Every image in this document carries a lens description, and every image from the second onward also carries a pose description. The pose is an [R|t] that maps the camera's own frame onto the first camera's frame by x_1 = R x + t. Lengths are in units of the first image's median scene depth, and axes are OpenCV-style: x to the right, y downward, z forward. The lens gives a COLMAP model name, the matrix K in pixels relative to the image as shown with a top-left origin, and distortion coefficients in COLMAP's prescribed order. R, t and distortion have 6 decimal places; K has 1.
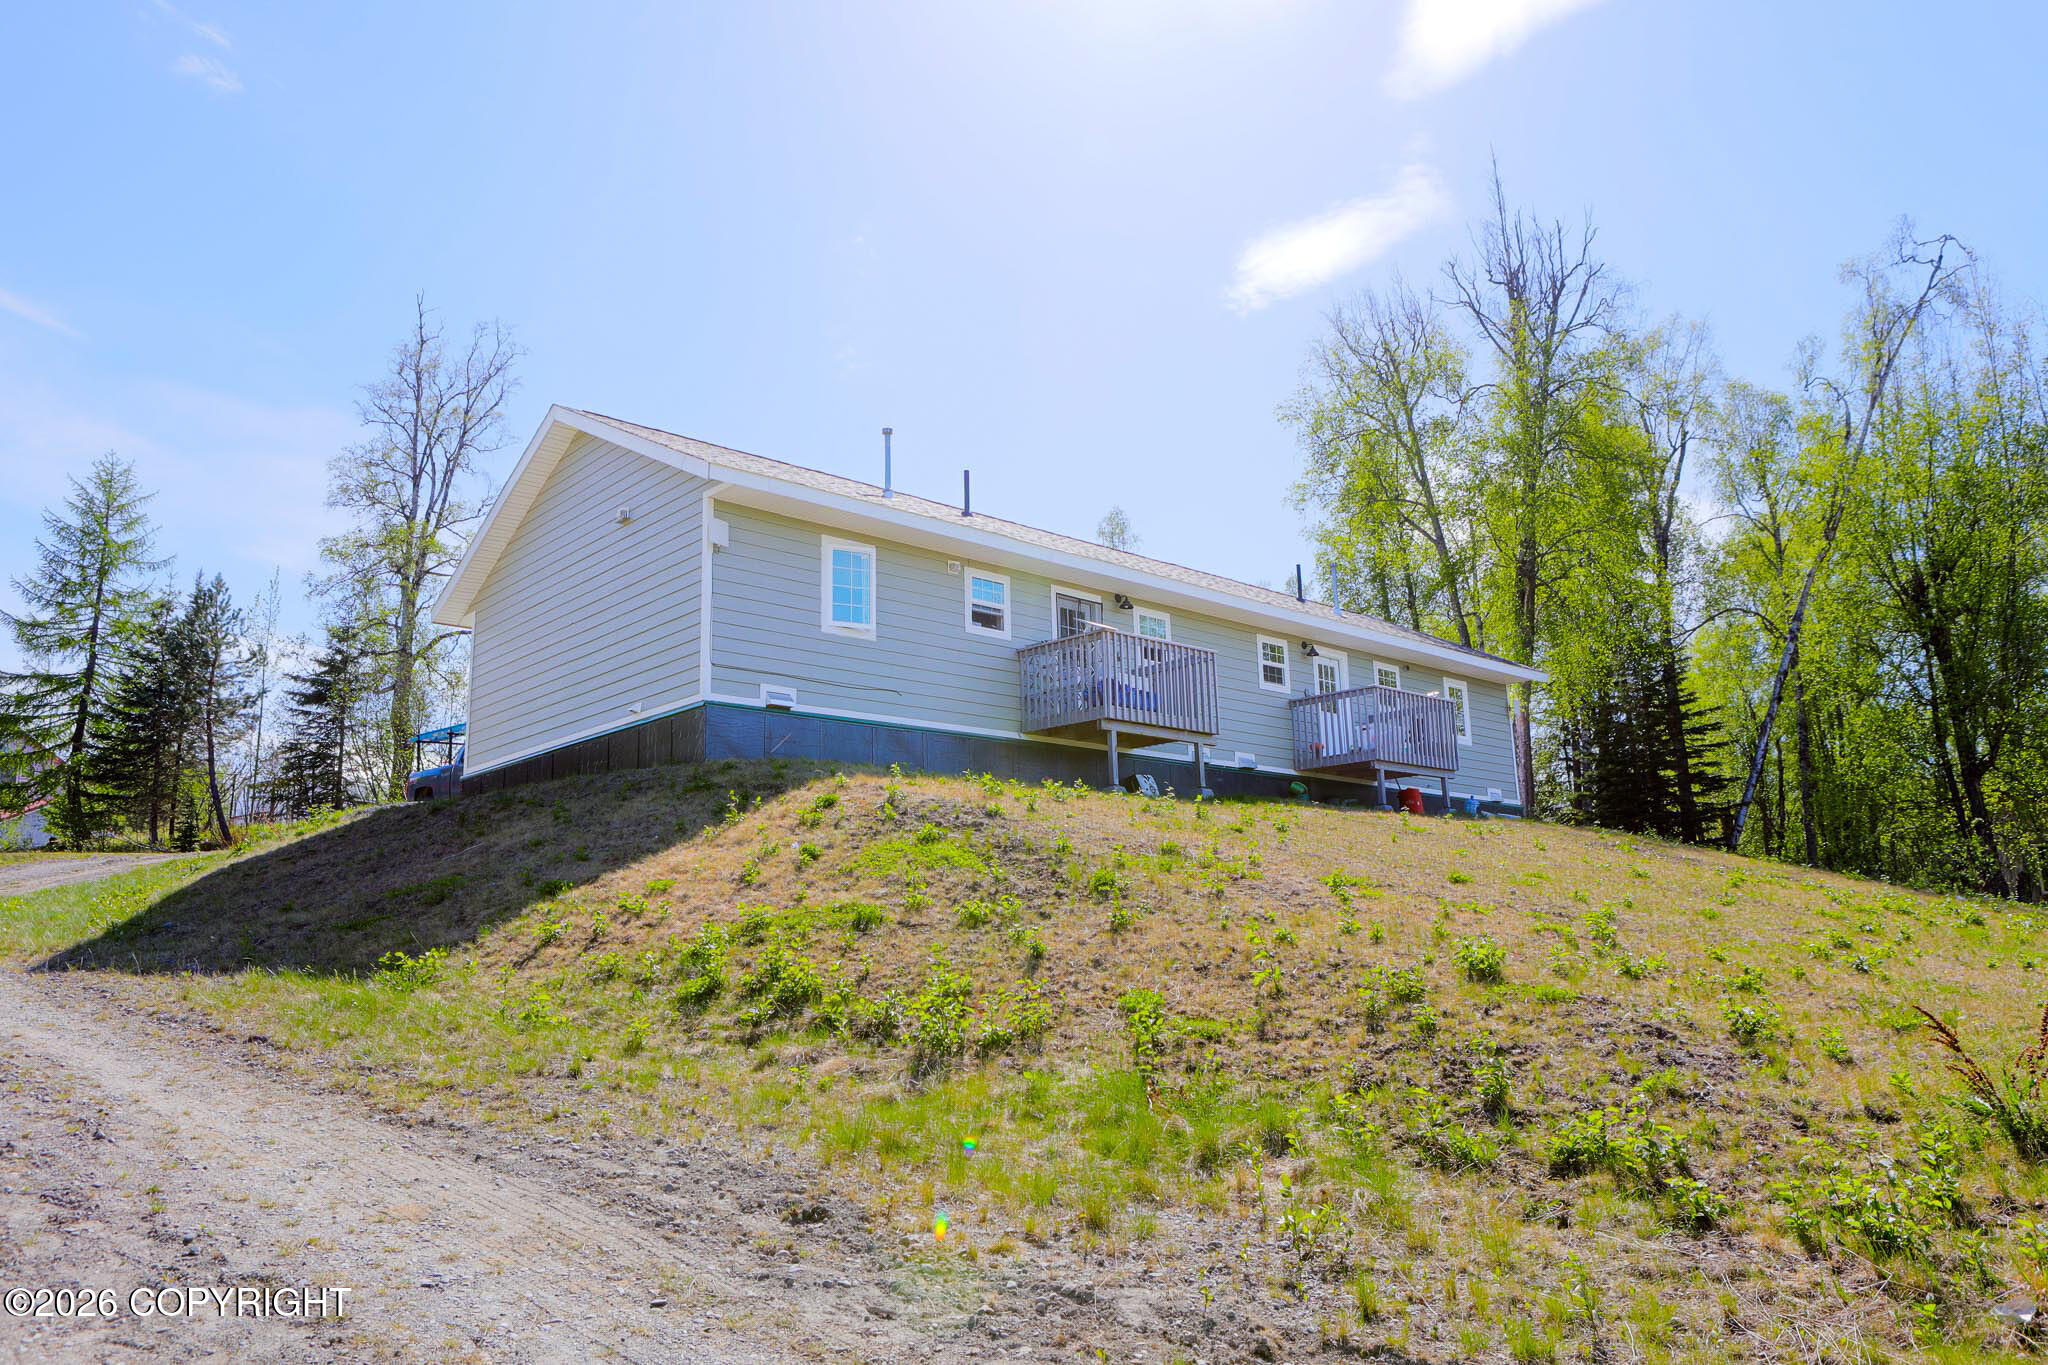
lens RADIAL K [[1465.7, 0, 1016.4], [0, 1465.7, 667.8], [0, 0, 1]] dist [0.000518, 0.004589]
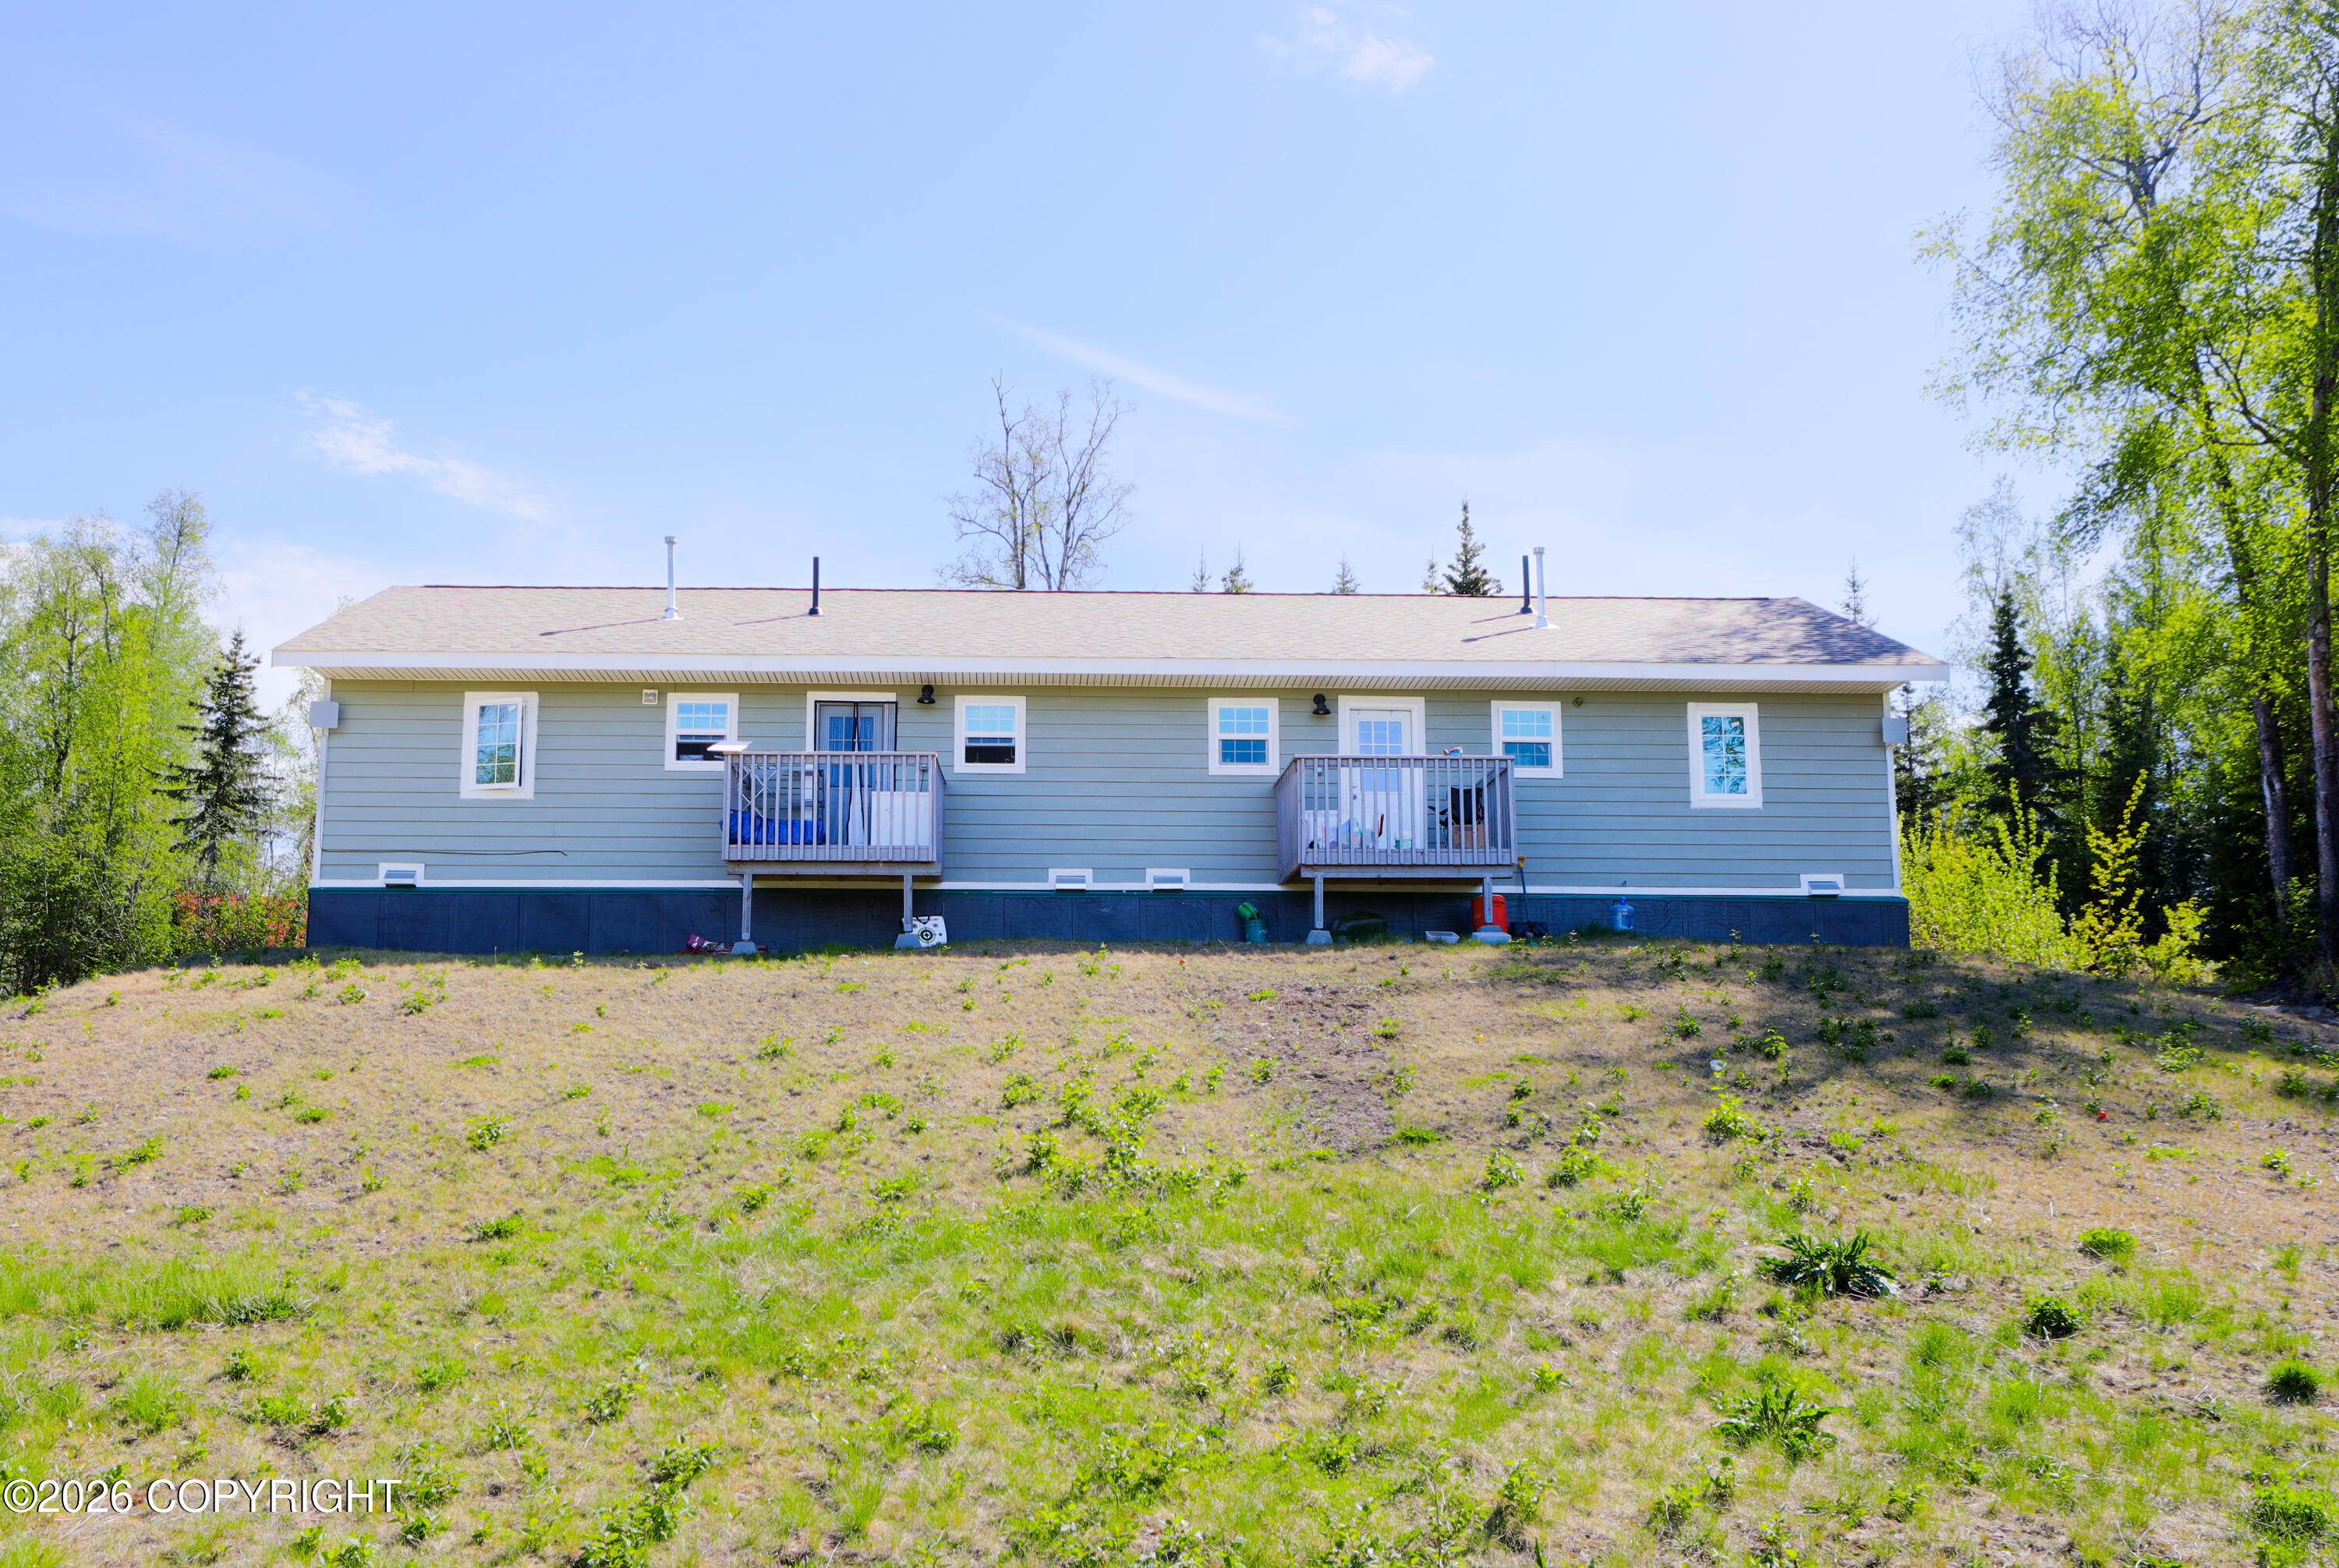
lens RADIAL K [[1674.1, 0, 1160.8], [0, 1674.1, 767.2], [0, 0, 1]] dist [0.000518, 0.004589]
pose [[0.784988, -0.191234, -0.589256, 0.692189], [0.133852, 0.981052, -0.140073, 0.134787], [0.604878, 0.031083, 0.795712, 0.364539]]
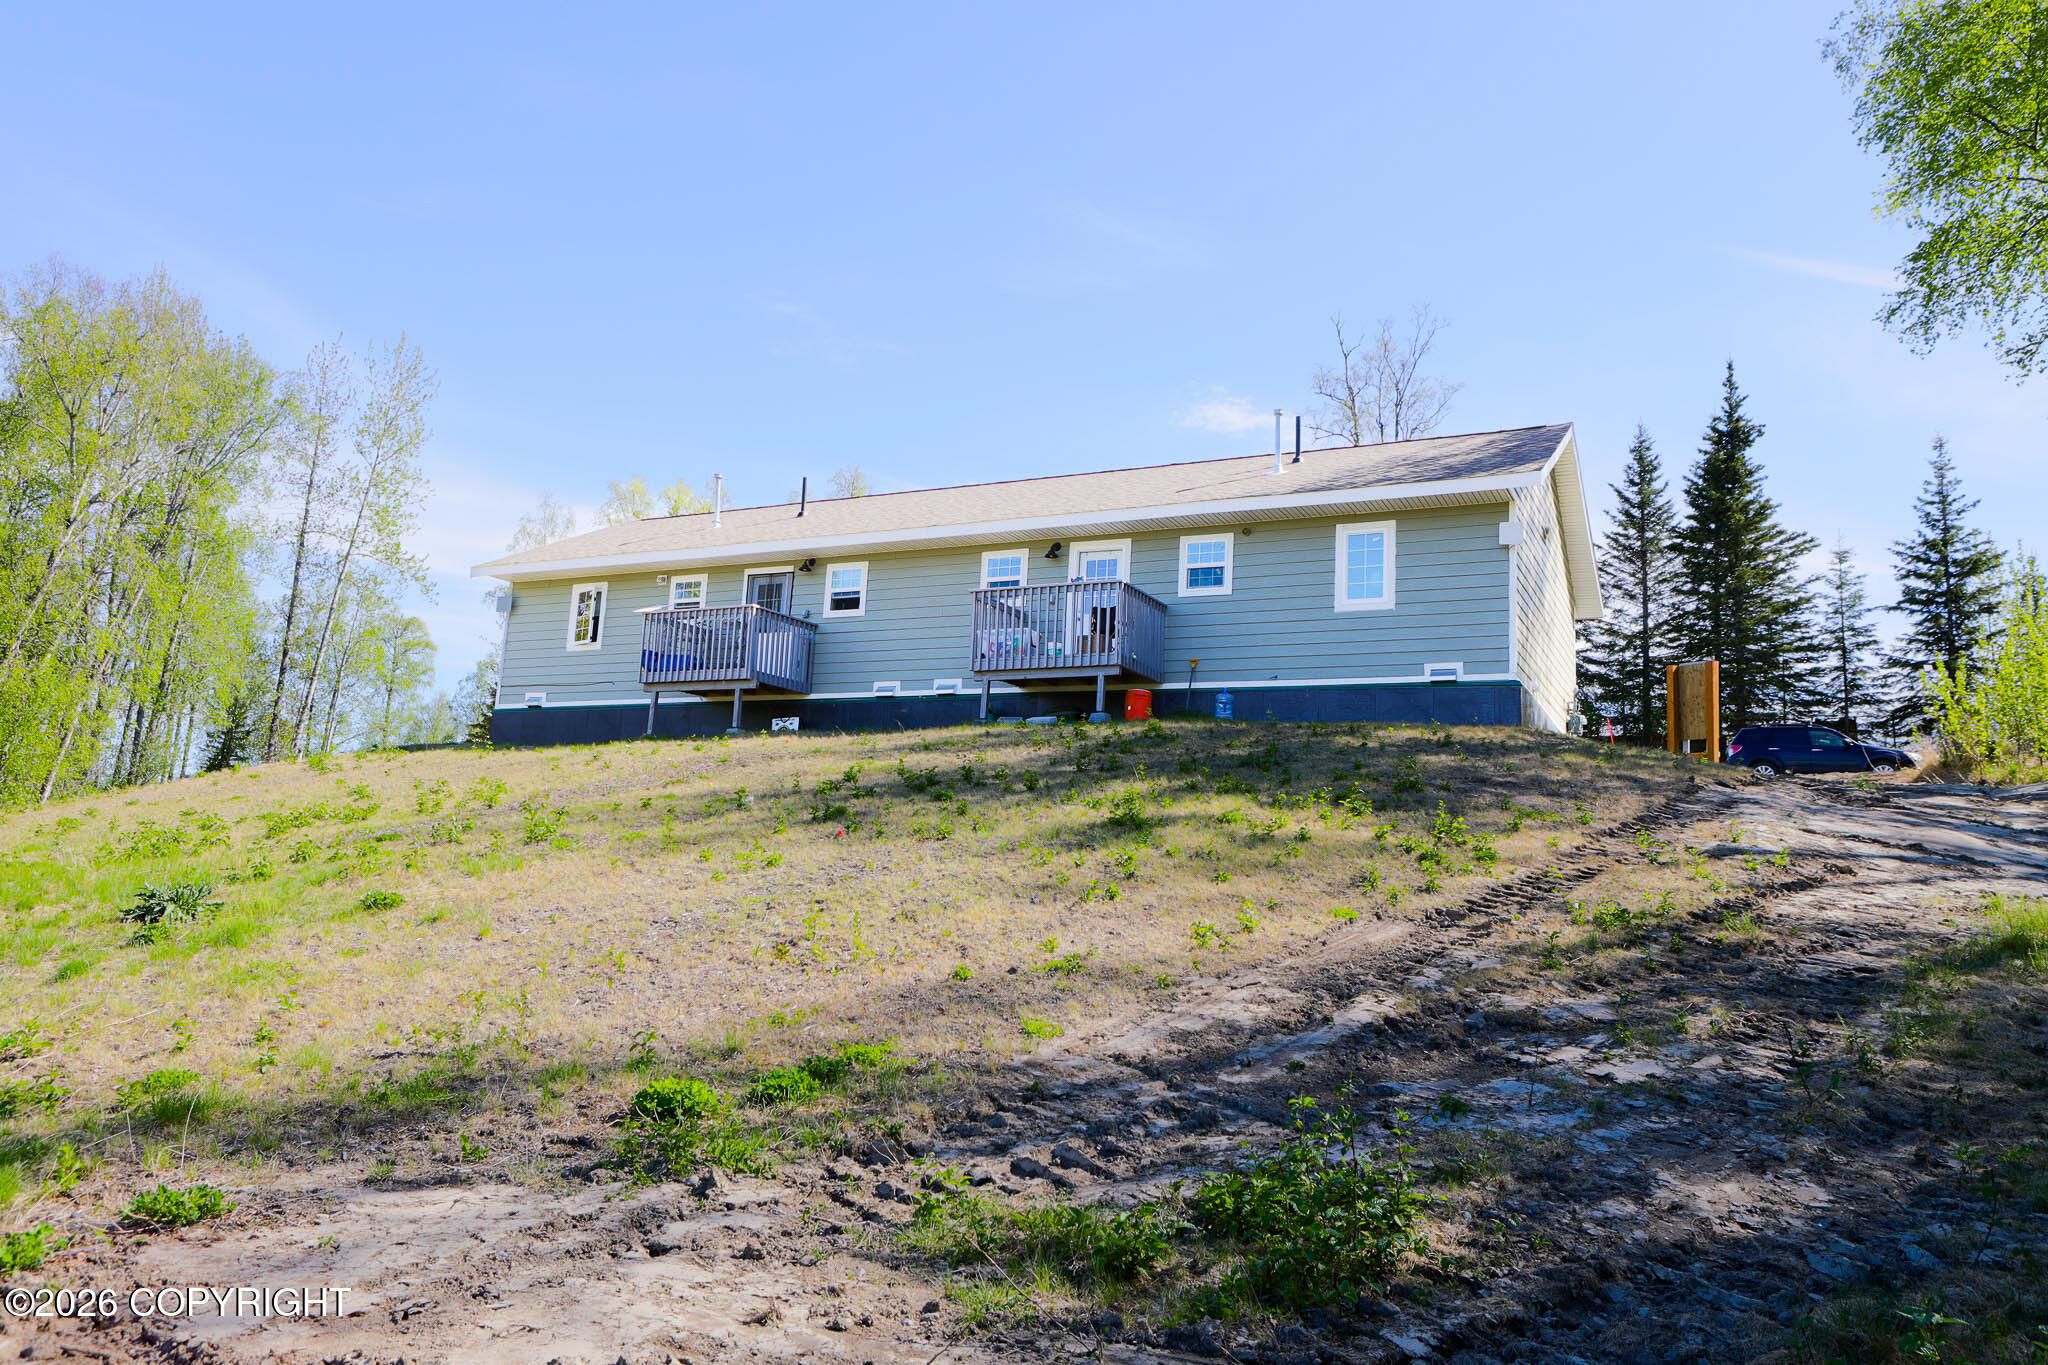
lens RADIAL K [[1465.7, 0, 1016.4], [0, 1465.7, 667.8], [0, 0, 1]] dist [0.000518, 0.004589]
pose [[0.397196, -0.182933, -0.899317, 1.147195], [0.116298, 0.982065, -0.148400, 0.220568], [0.910335, -0.045645, 0.411347, 0.677003]]
